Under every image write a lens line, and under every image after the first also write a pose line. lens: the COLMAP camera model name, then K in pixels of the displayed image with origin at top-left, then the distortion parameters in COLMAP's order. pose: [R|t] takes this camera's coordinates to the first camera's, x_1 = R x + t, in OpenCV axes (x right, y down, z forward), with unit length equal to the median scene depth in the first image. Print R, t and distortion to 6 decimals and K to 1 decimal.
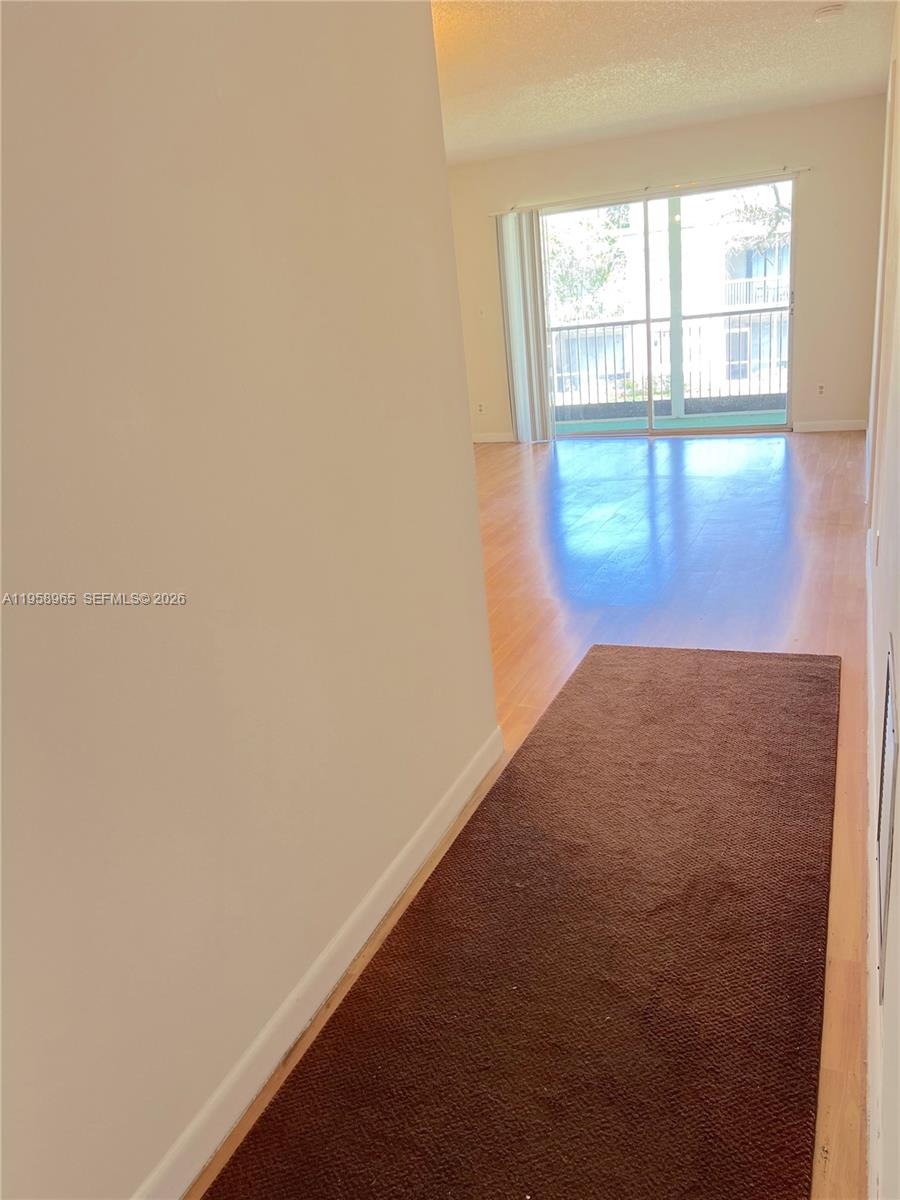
lens RADIAL K [[889.6, 0, 454.0], [0, 889.6, 611.6], [0, 0, 1]] dist [-0.001133, -0.015531]
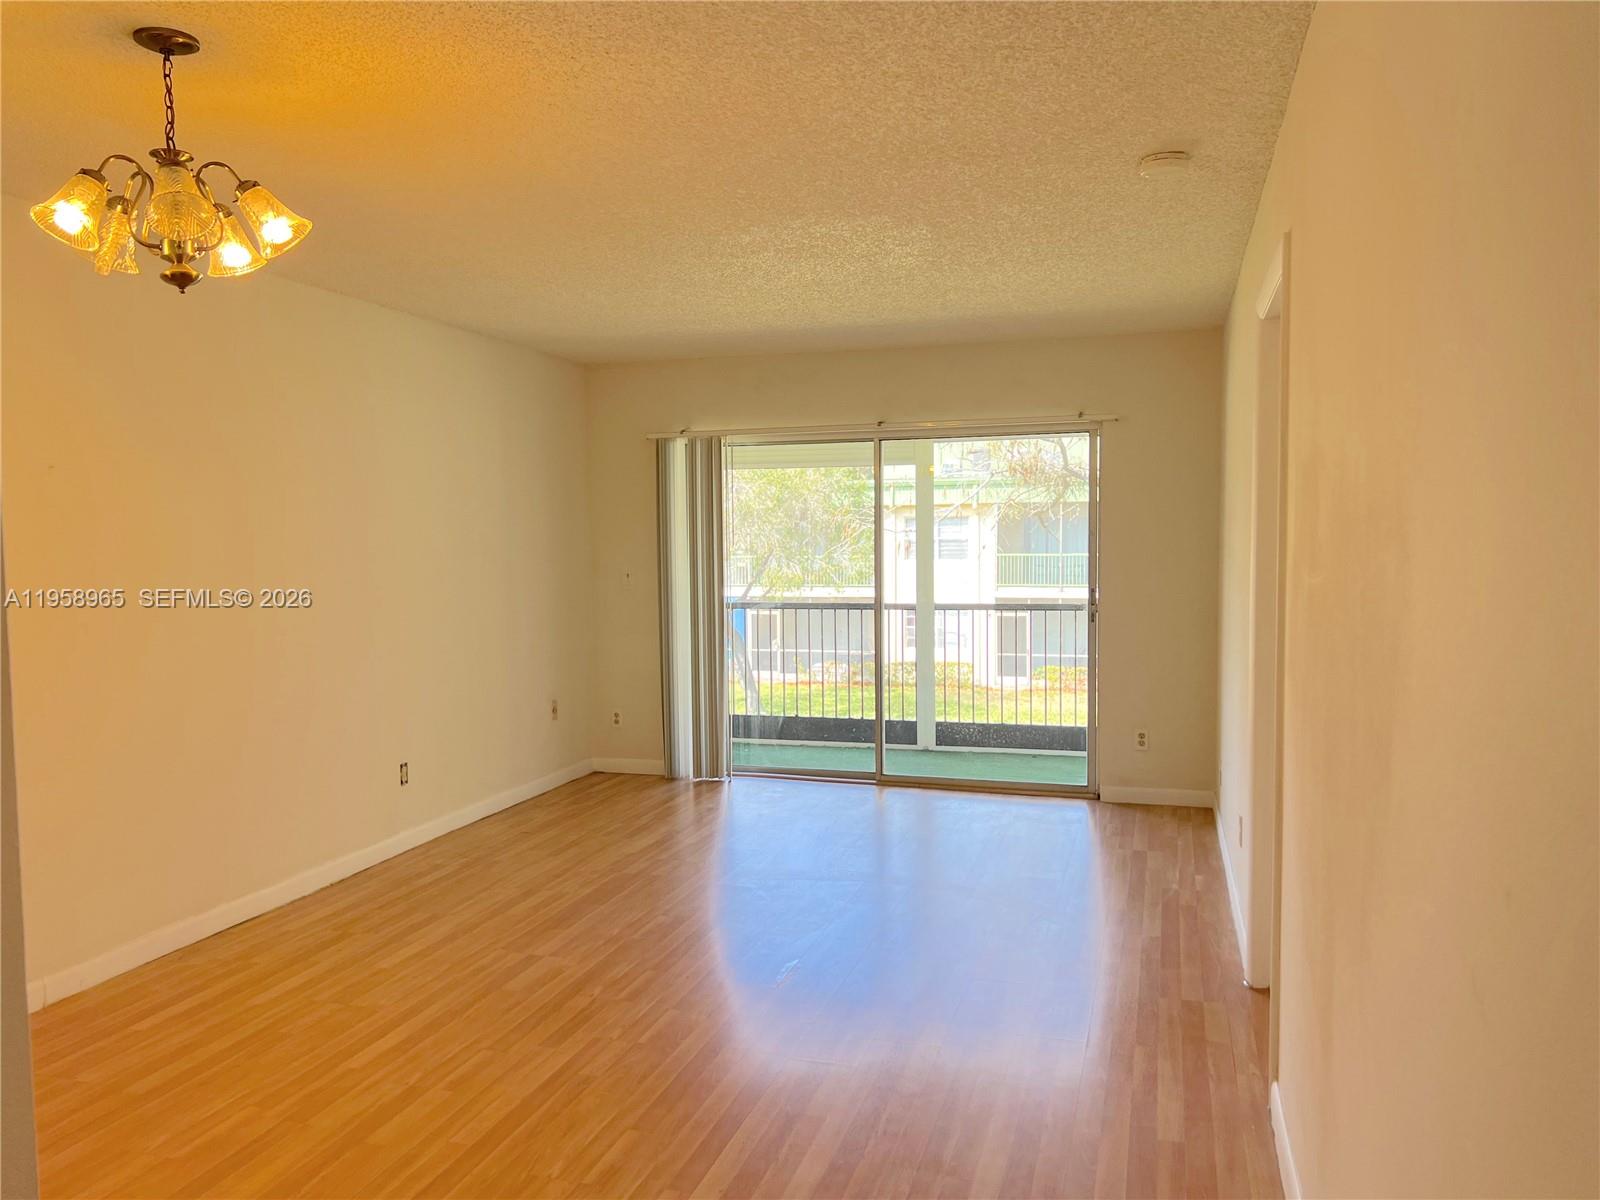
lens RADIAL K [[1186.1, 0, 795.3], [0, 1186.1, 595.8], [0, 0, 1]] dist [-0.001133, -0.015531]
pose [[0.989903, 0.085027, 0.113411, 0.053658], [-0.048029, 0.953977, -0.296008, -0.072277], [-0.133360, 0.287572, 0.948429, 0.169504]]
